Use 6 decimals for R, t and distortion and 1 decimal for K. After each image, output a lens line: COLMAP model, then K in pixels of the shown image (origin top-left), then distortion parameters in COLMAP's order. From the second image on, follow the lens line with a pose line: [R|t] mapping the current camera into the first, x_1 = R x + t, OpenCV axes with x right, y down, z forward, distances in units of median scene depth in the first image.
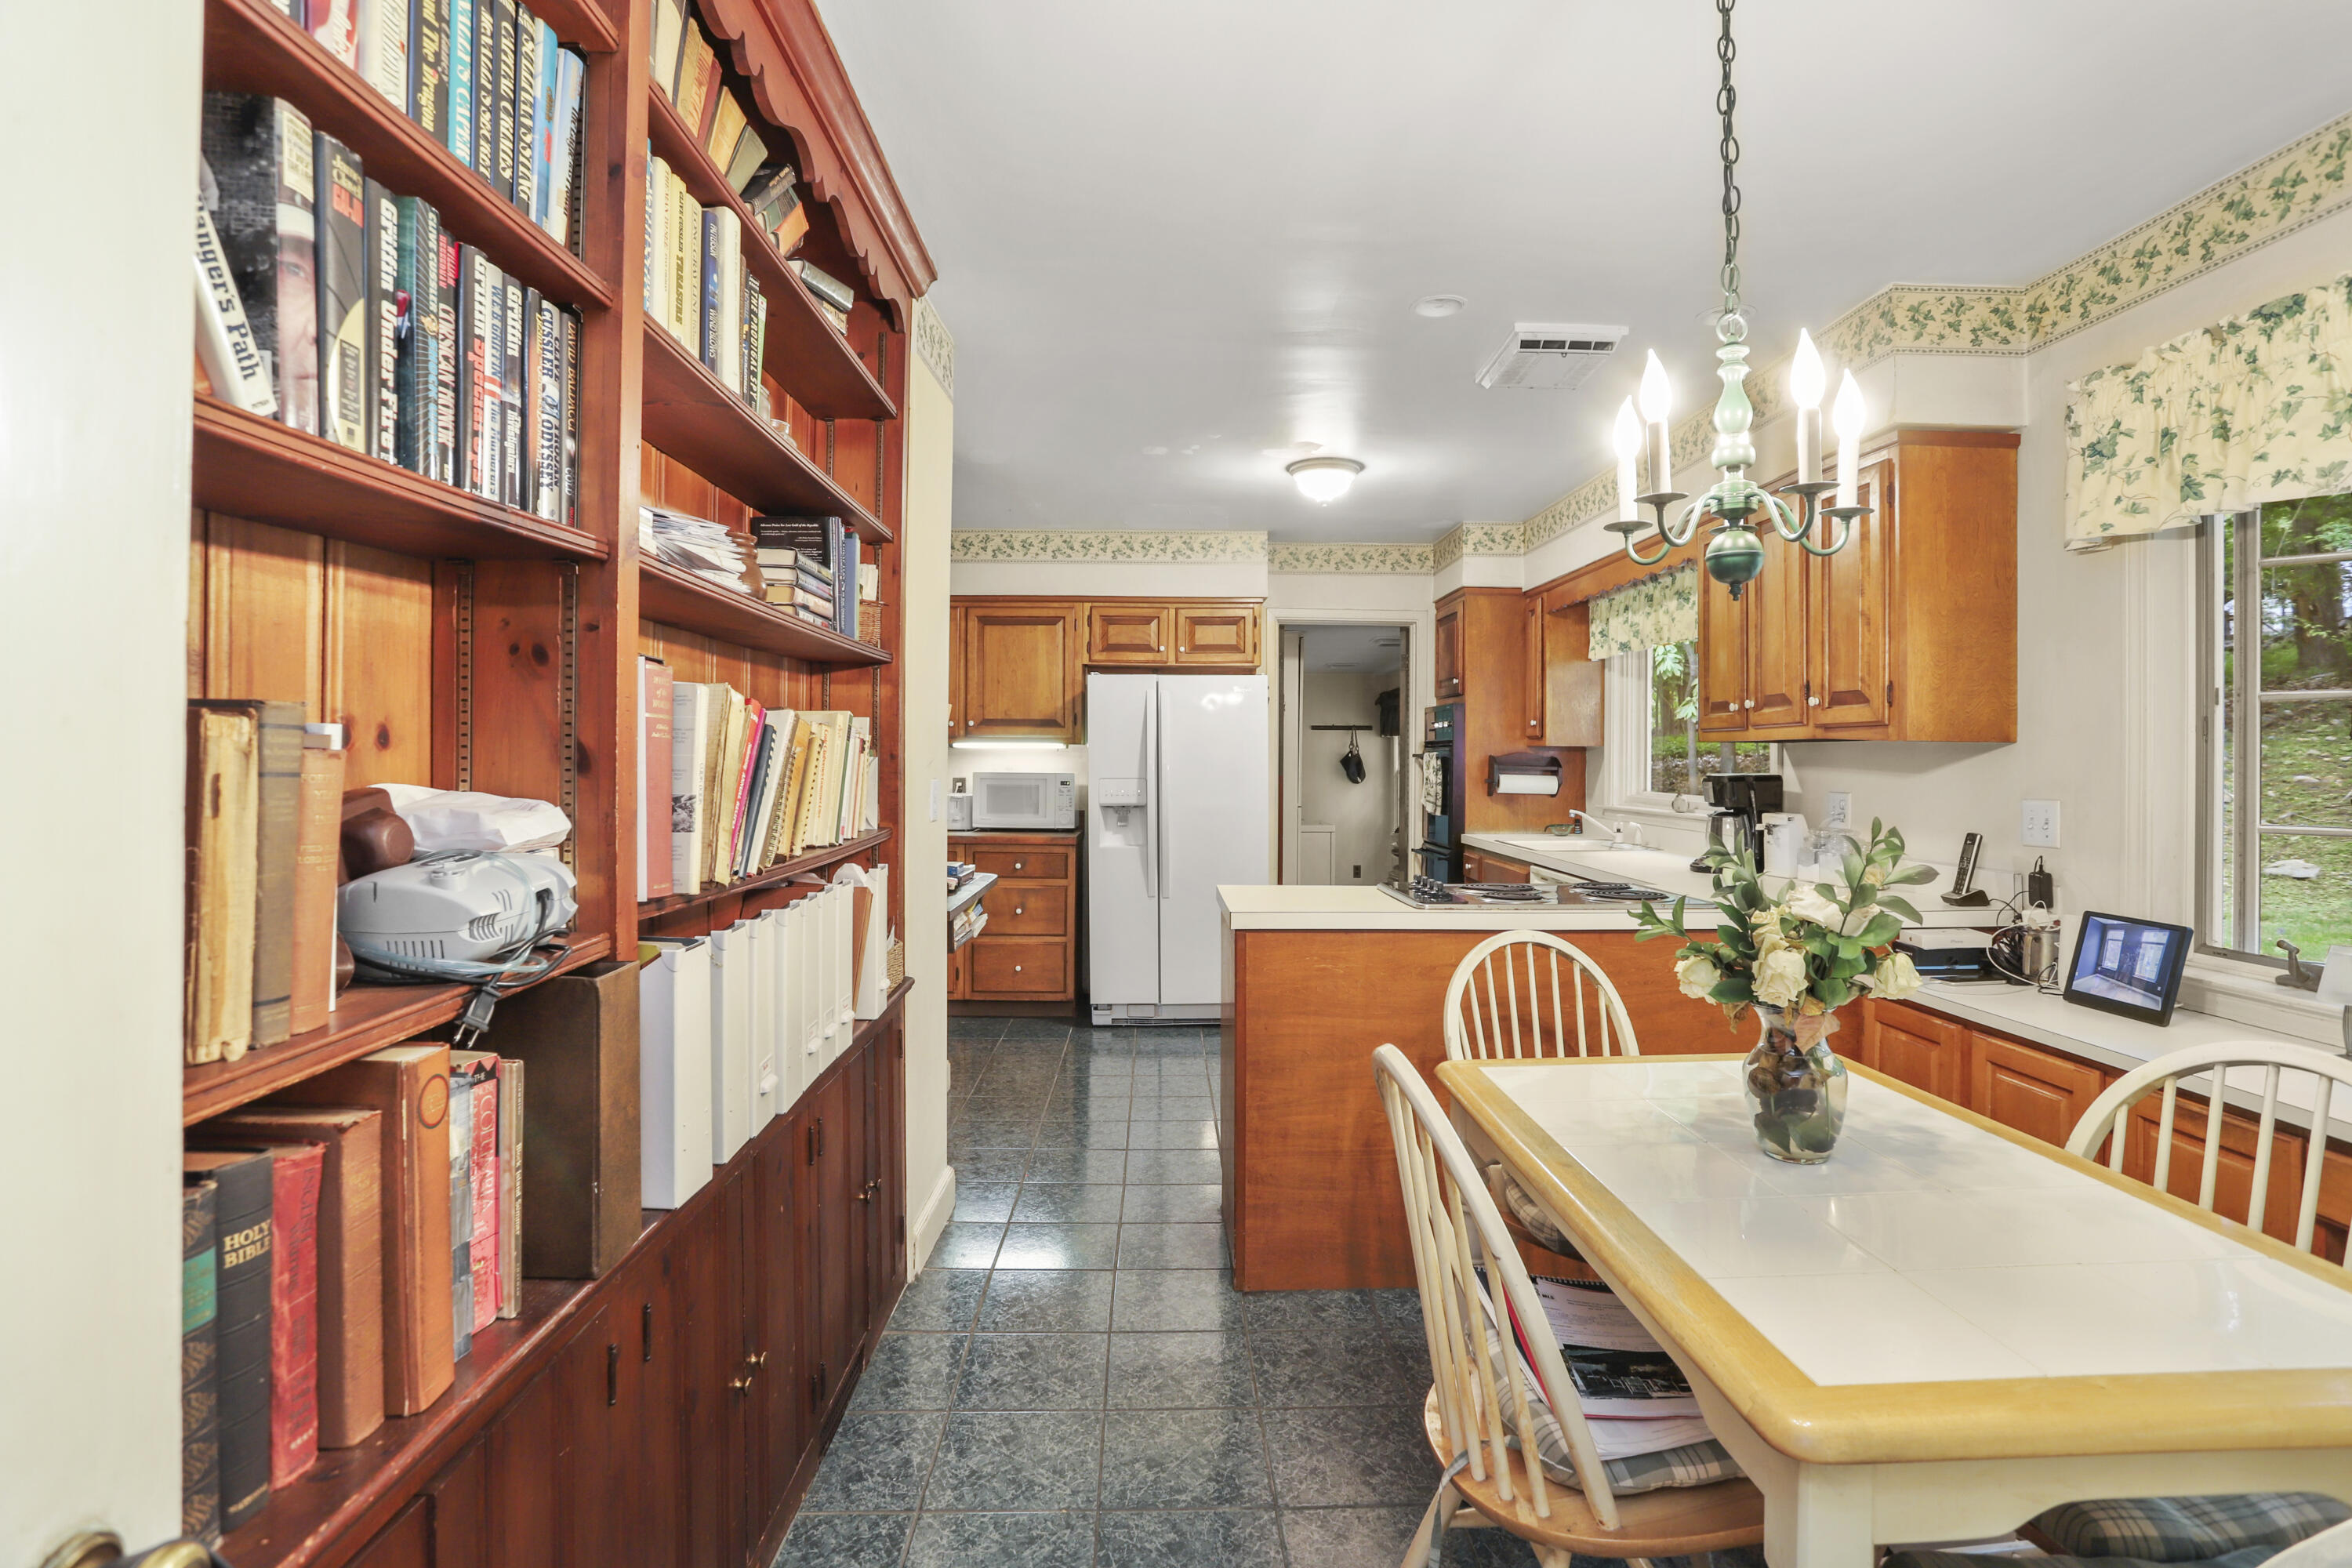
lens RADIAL K [[1144.8, 0, 1174.8], [0, 1144.8, 772.2], [0, 0, 1]] dist [-0.036989, 0.006720]
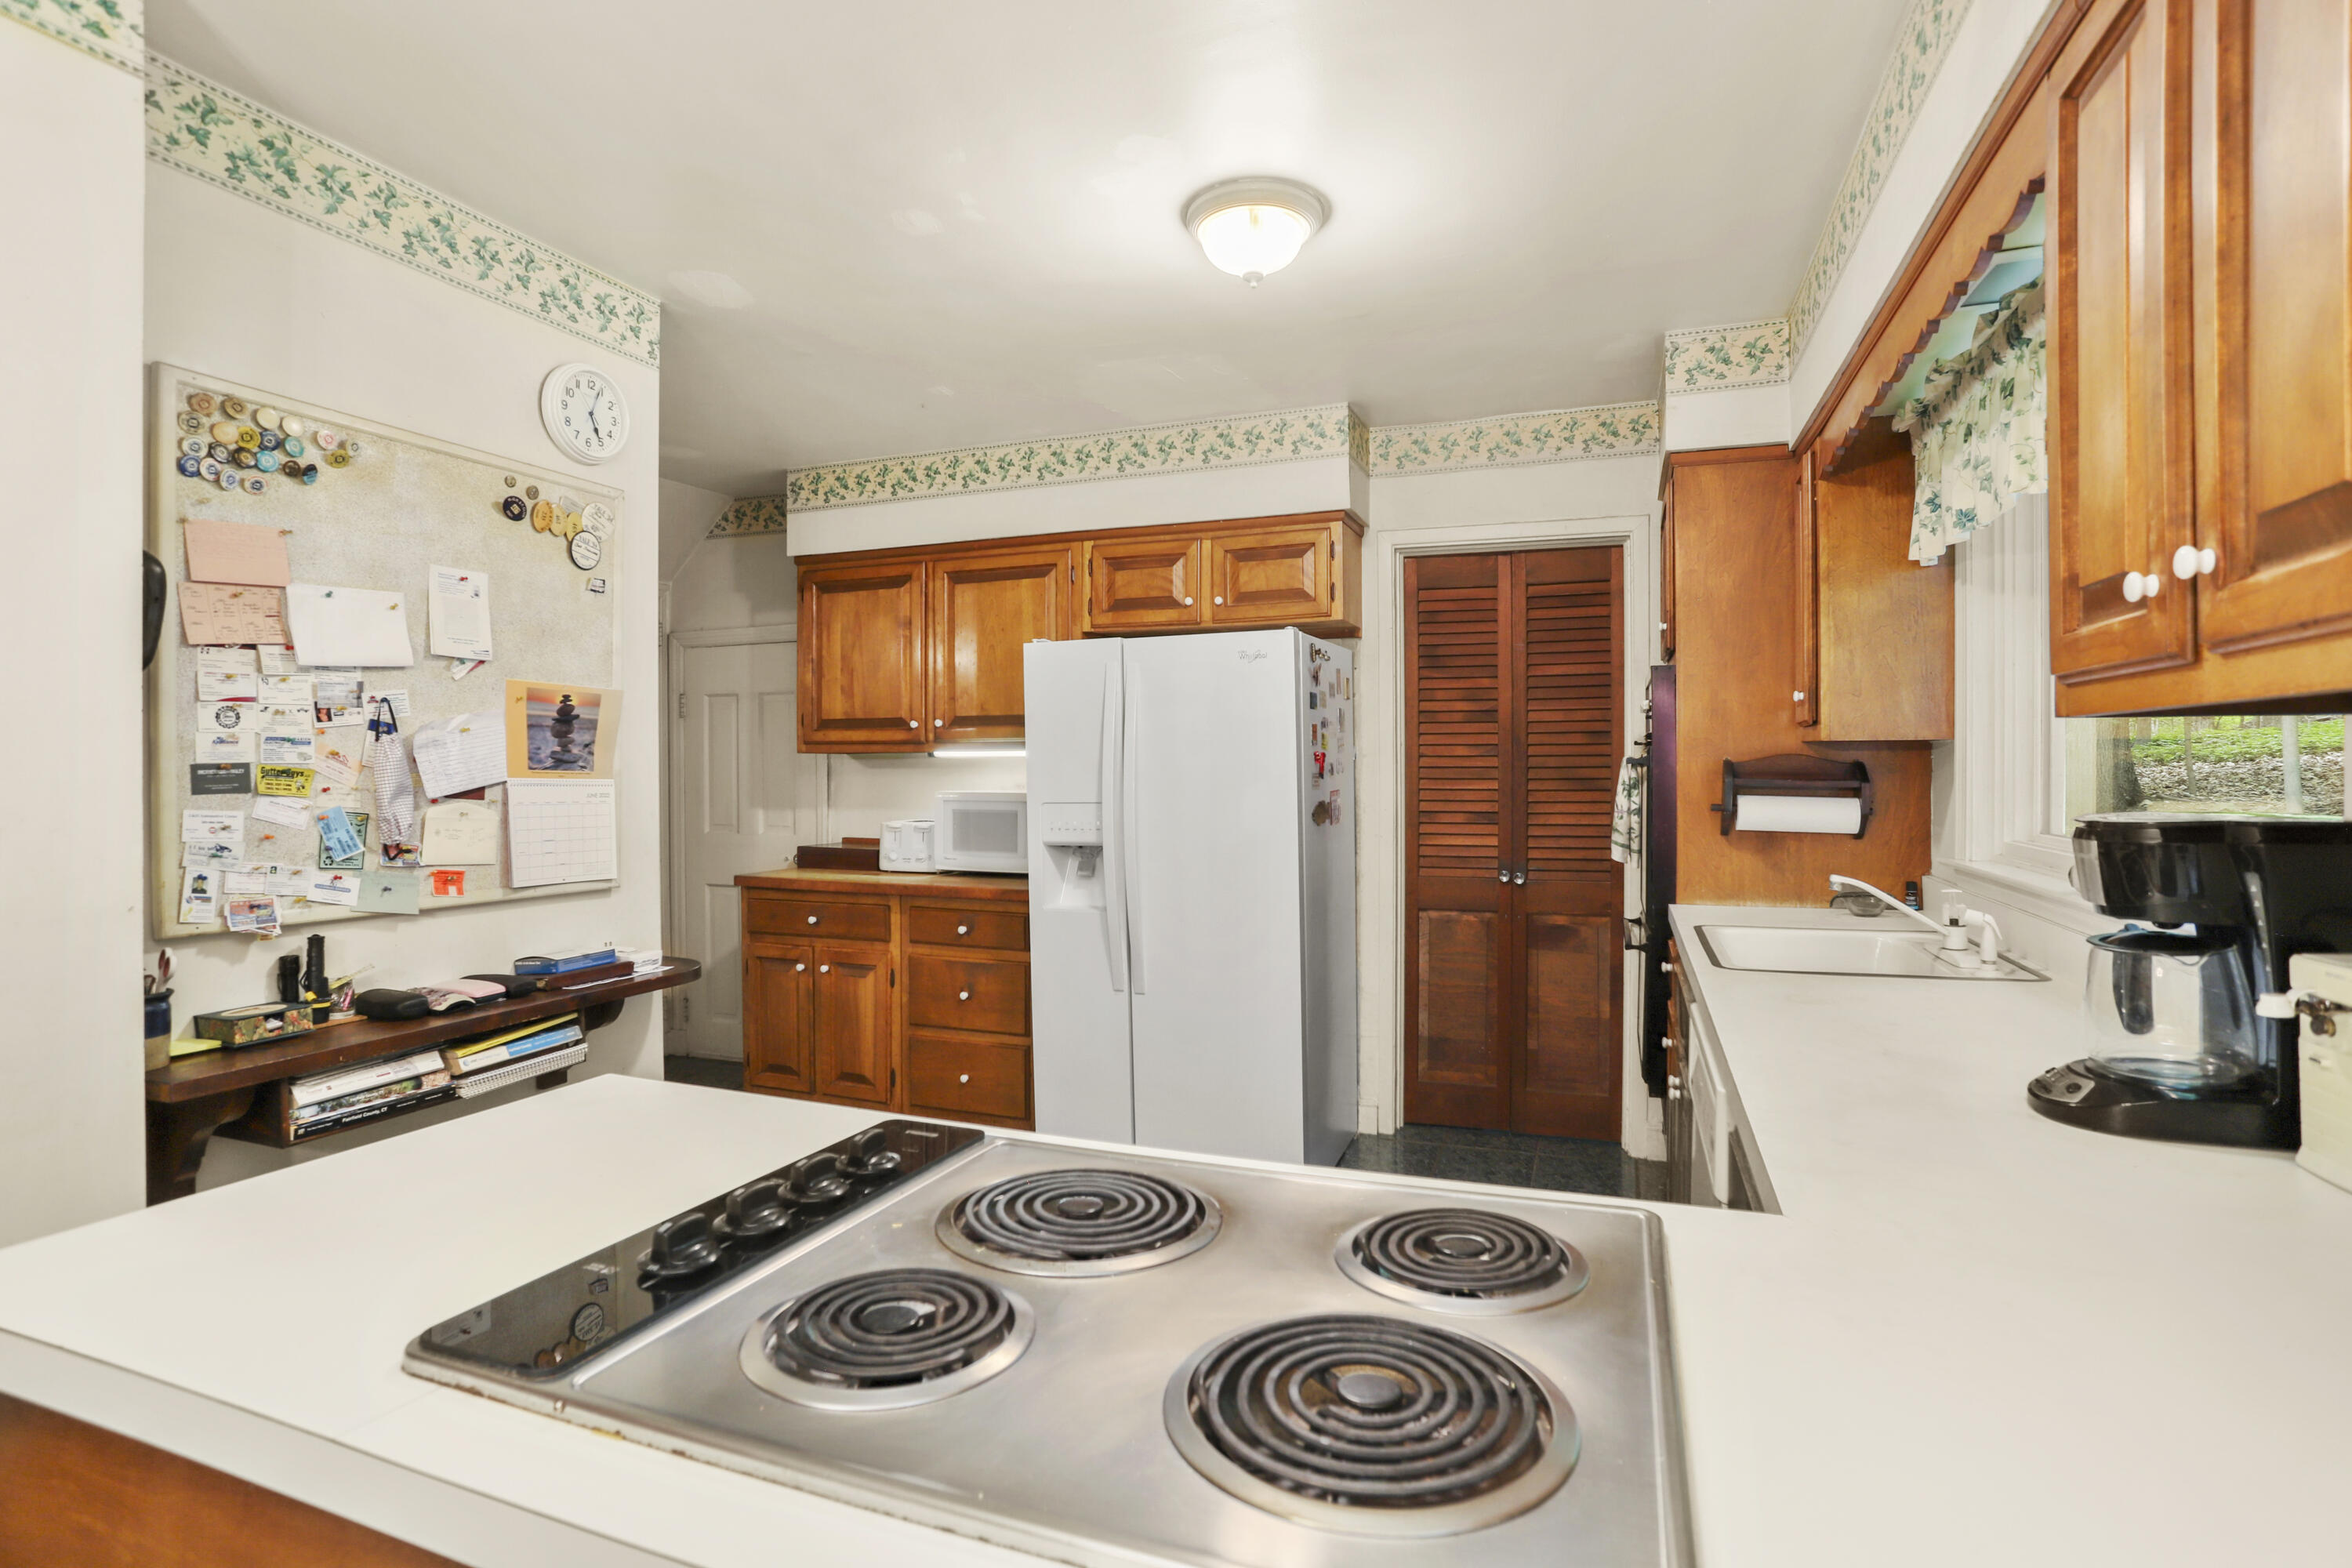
lens RADIAL K [[1144.8, 0, 1179.6], [0, 1144.8, 775.7], [0, 0, 1]] dist [-0.036989, 0.006720]
pose [[0.932477, -0.006193, -0.361176, 0.231016], [0.005239, 0.999980, -0.003621, -0.006700], [0.361191, 0.001484, 0.932491, 0.410988]]
